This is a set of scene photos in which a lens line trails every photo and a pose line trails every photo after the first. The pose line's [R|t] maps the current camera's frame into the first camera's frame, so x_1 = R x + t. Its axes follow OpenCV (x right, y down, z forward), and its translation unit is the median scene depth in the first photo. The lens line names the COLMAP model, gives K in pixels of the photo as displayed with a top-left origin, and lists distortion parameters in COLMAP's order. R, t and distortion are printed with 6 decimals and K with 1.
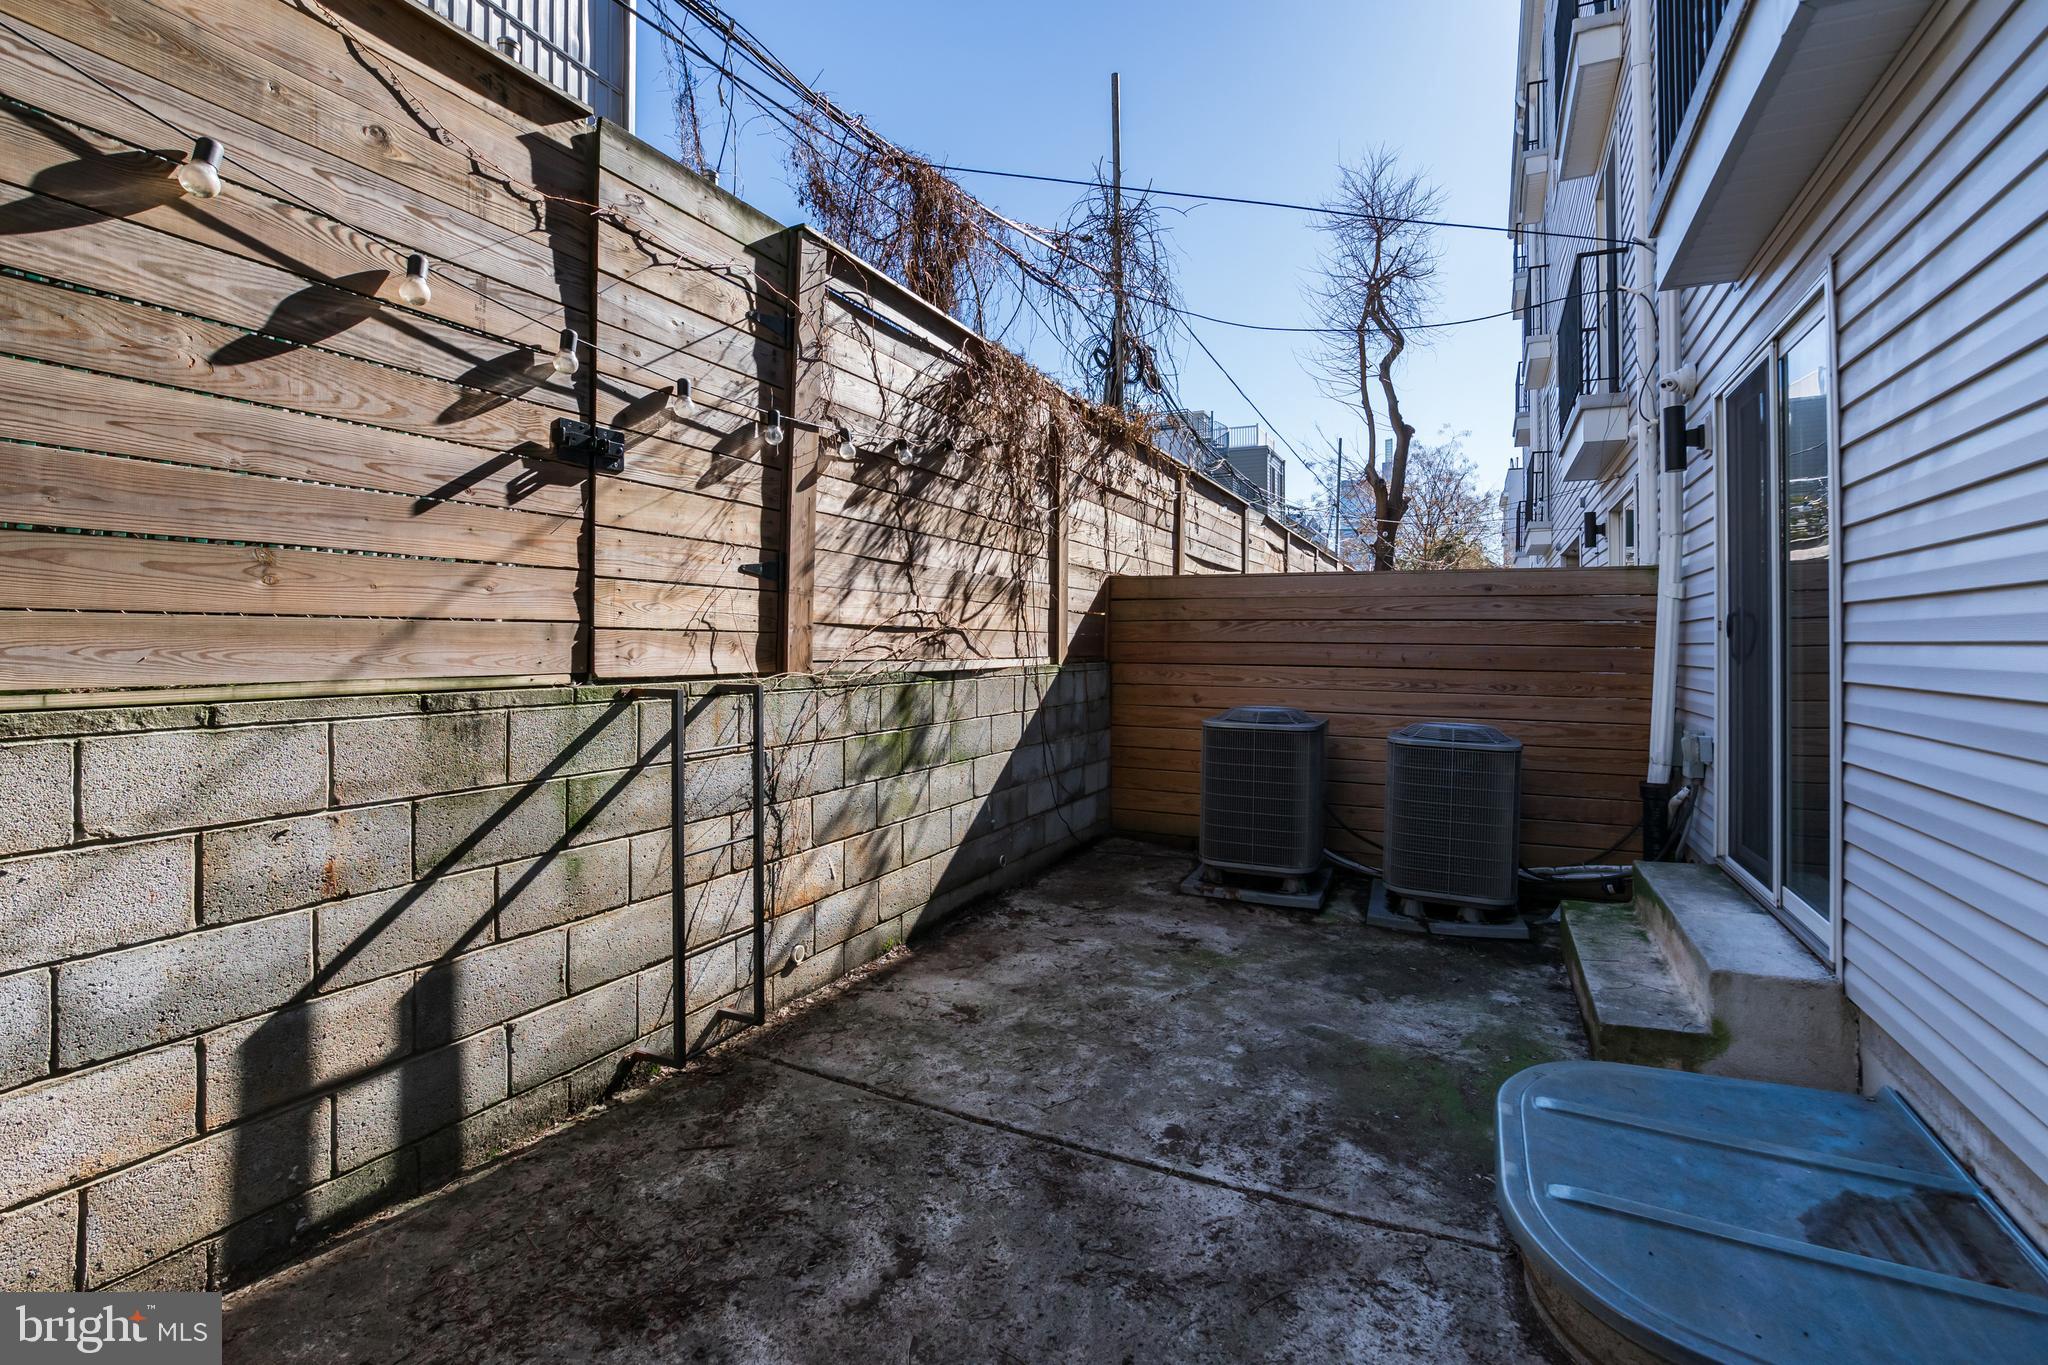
lens RADIAL K [[870.6, 0, 1073.7], [0, 870.6, 632.9], [0, 0, 1]] dist [-0.016977, -0.000300]
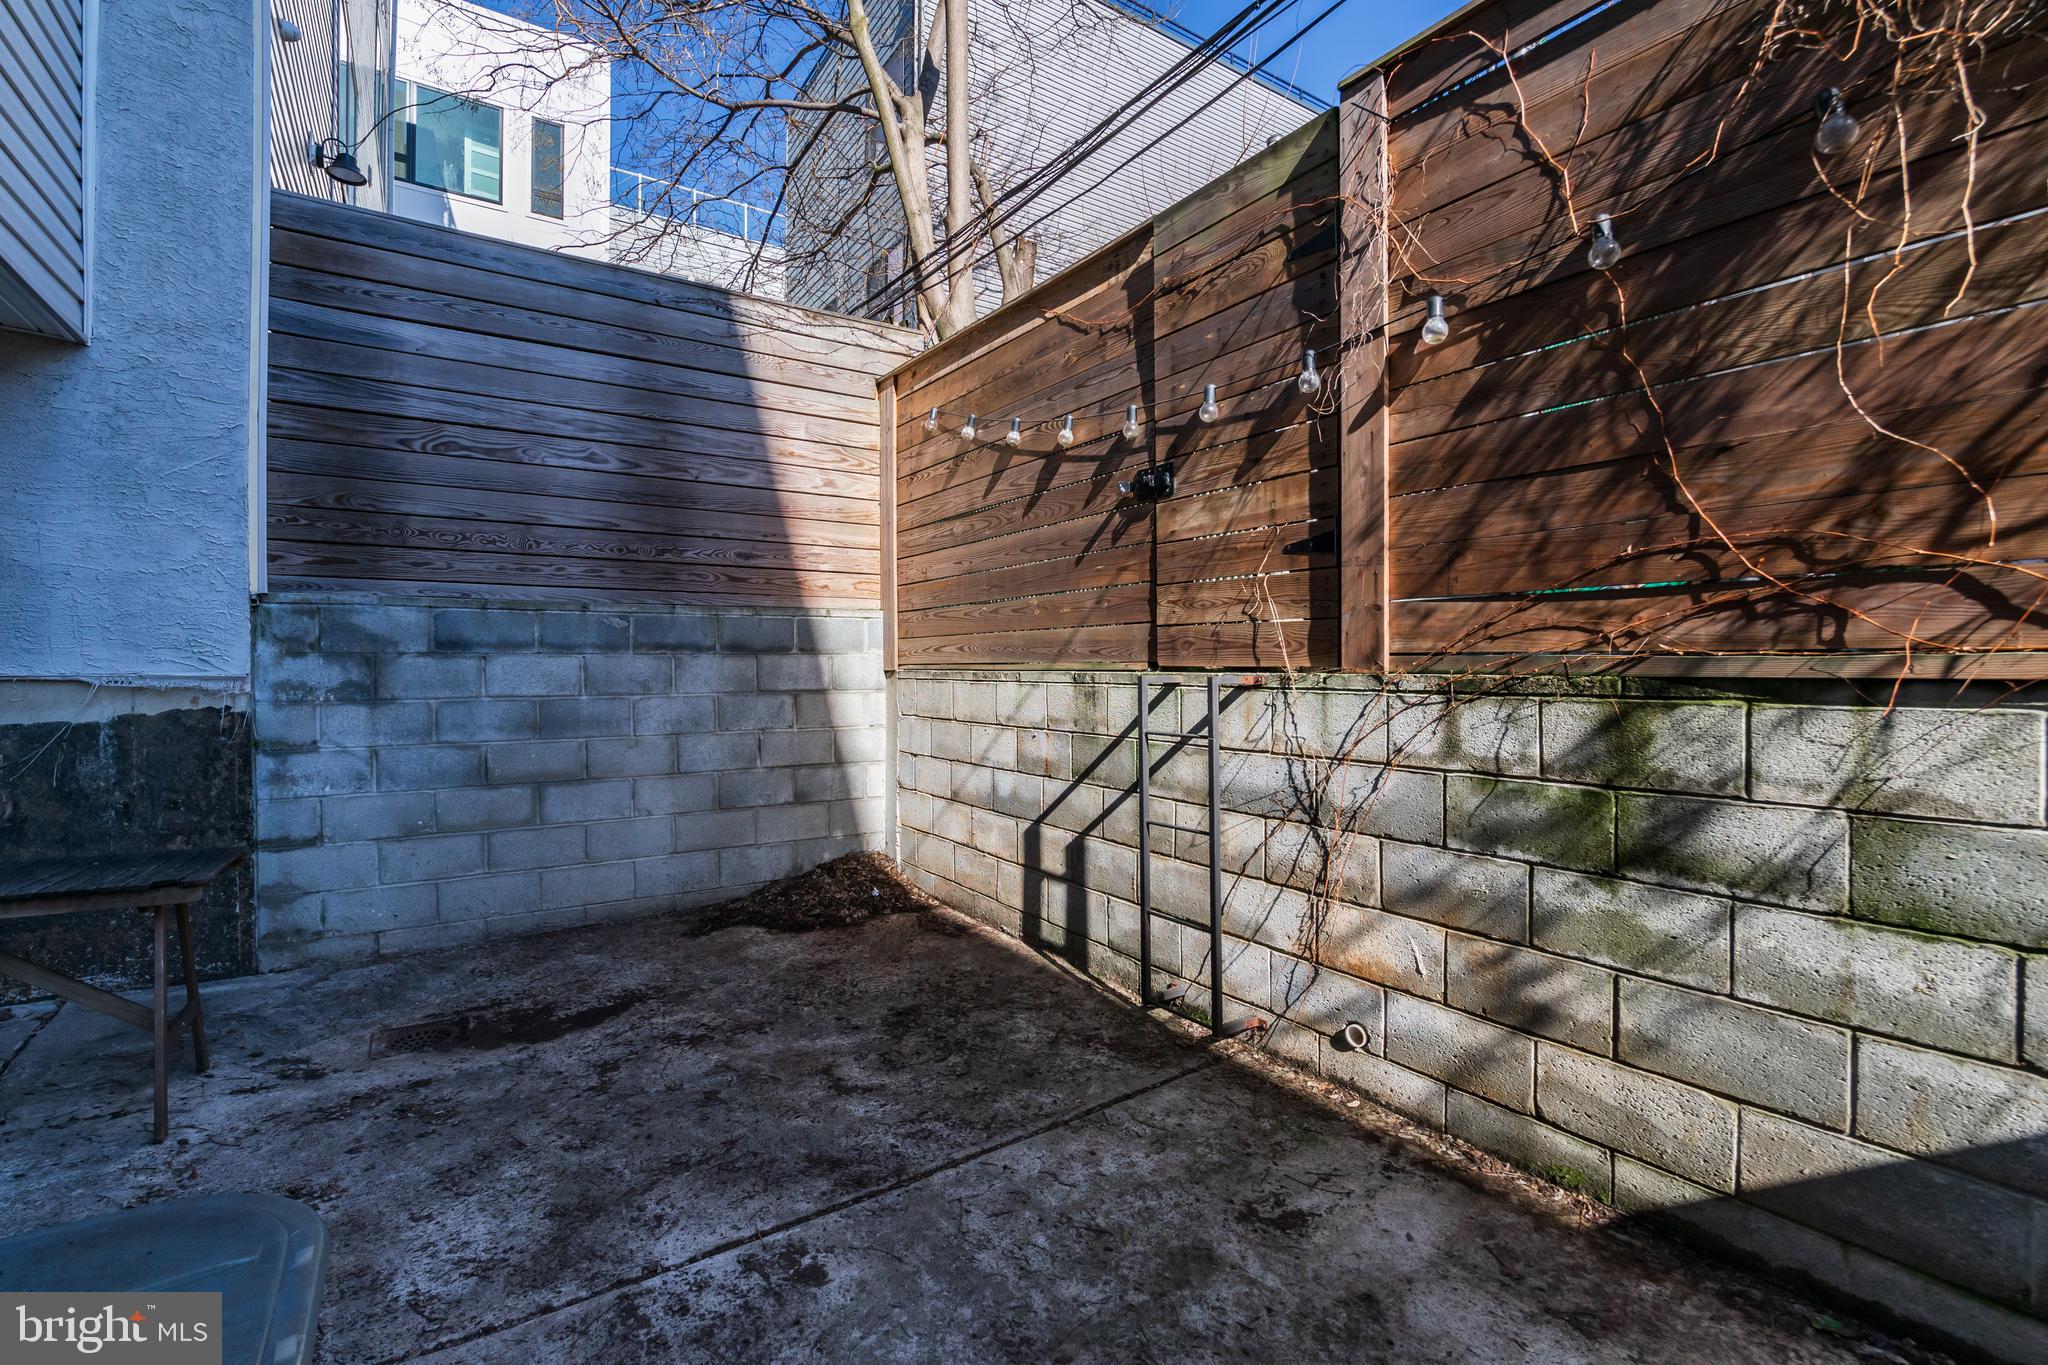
lens RADIAL K [[895.4, 0, 1043.4], [0, 895.4, 669.6], [0, 0, 1]] dist [-0.013710, 0.000493]
pose [[-0.509014, 0.001646, -0.860757, 0.644441], [0.011686, 0.999919, -0.004998, 0.061201], [0.860679, -0.012603, -0.508992, 1.503976]]
